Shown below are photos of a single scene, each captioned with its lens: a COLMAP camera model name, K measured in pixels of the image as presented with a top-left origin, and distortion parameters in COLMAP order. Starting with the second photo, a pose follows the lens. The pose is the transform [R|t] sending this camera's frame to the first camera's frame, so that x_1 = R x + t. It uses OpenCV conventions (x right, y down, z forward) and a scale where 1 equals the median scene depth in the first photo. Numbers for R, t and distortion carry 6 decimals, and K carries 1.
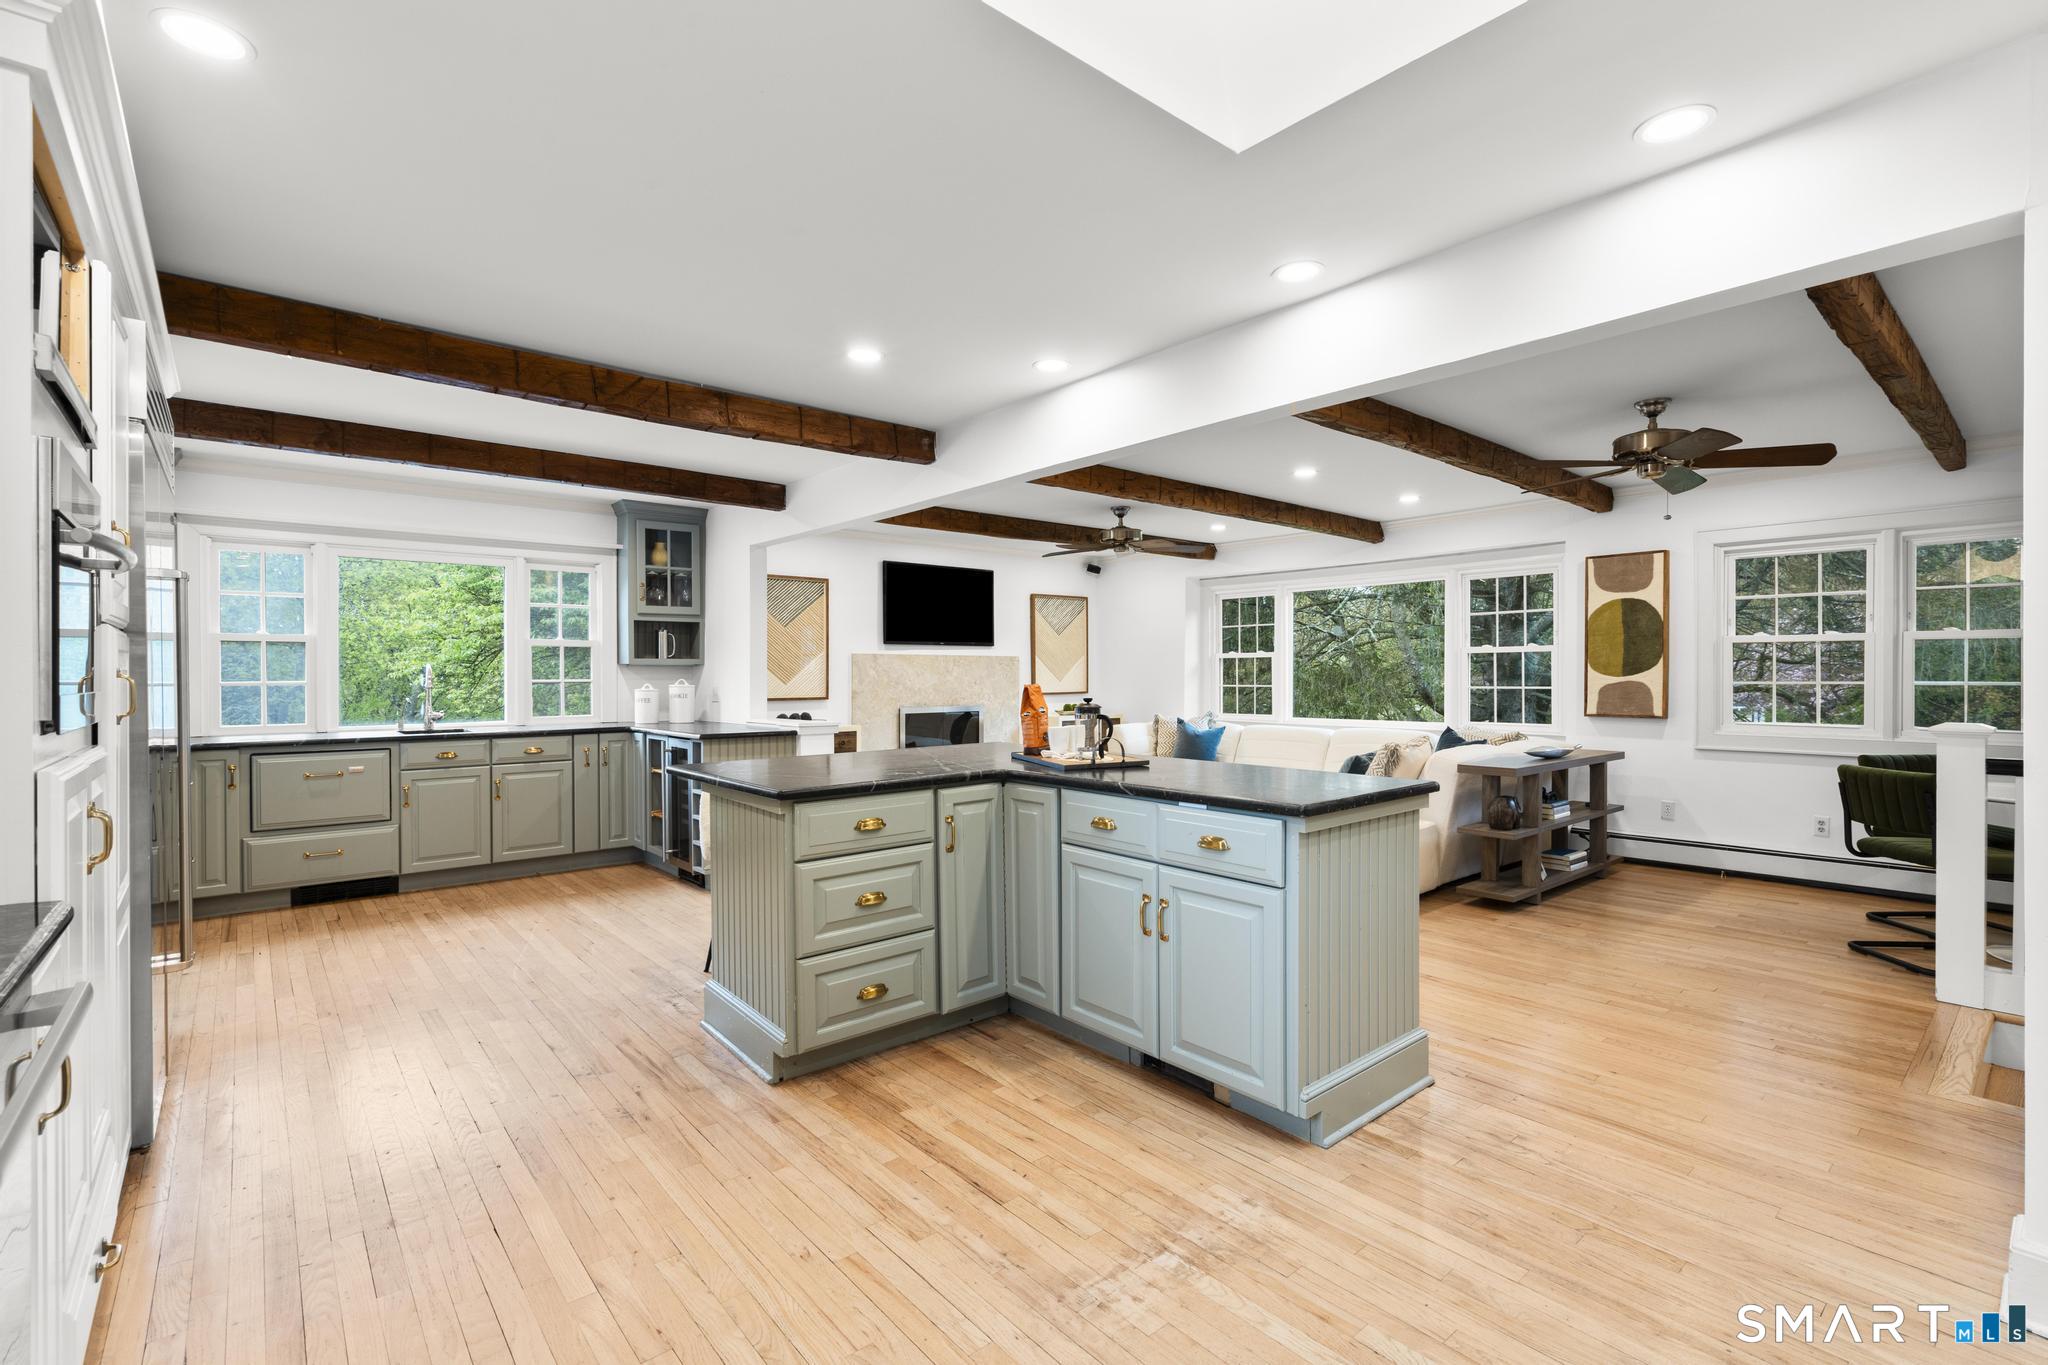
lens RADIAL K [[916.6, 0, 1024.2], [0, 916.6, 680.1], [0, 0, 1]] dist [-0.001106, 0.000201]
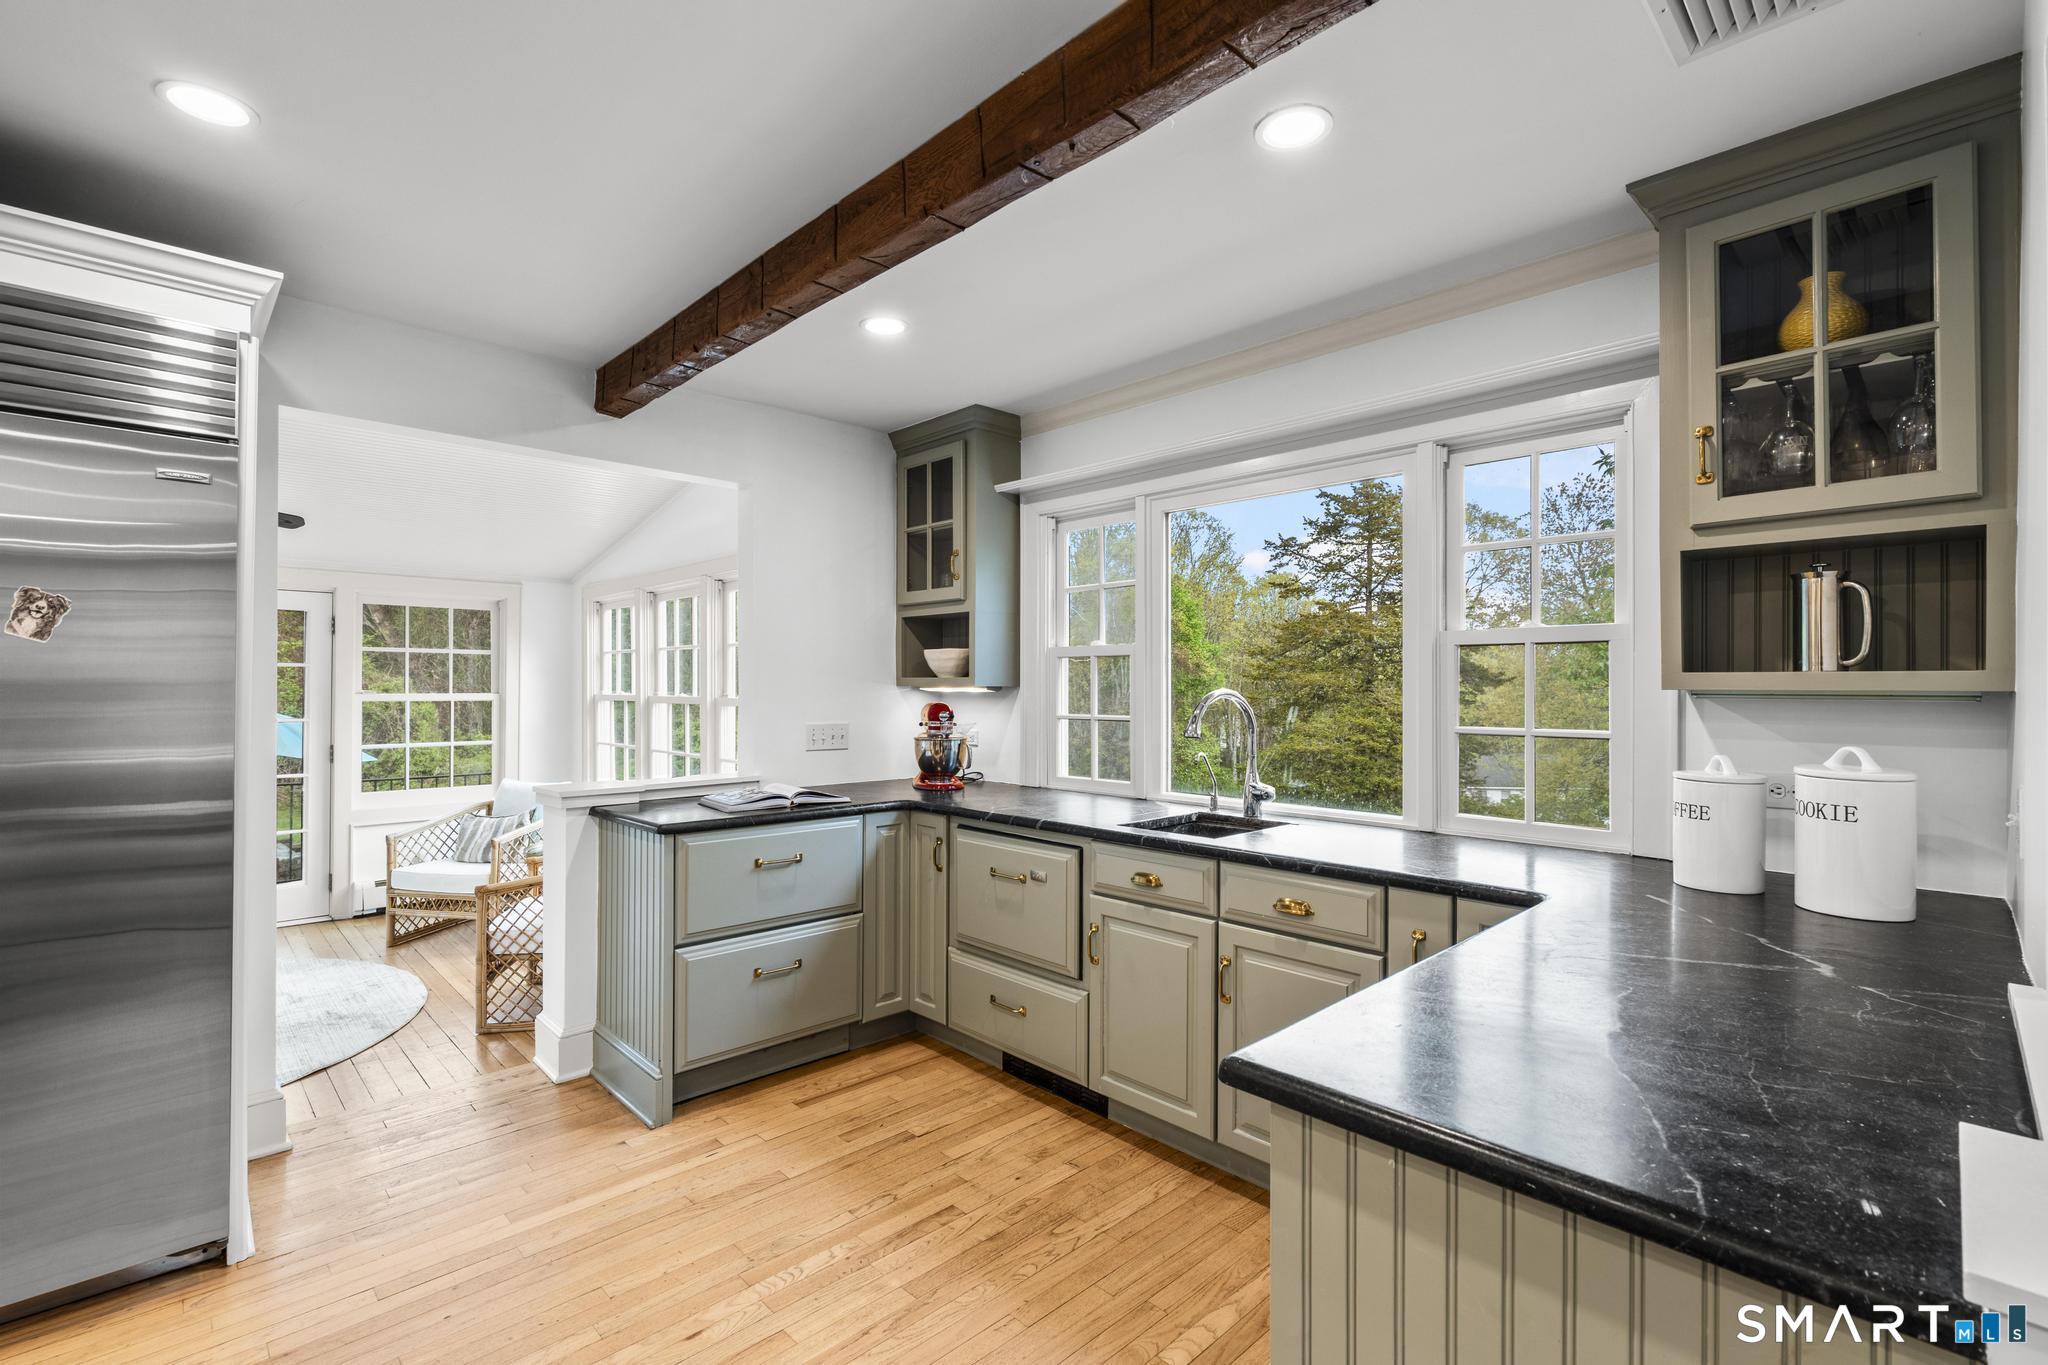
lens RADIAL K [[916.6, 0, 1024.2], [0, 916.6, 680.1], [0, 0, 1]] dist [-0.001106, 0.000201]
pose [[0.059491, -0.004942, -0.998217, -0.229582], [-0.009572, 0.999939, -0.005521, -0.031103], [0.998183, 0.009883, 0.059440, 1.398284]]
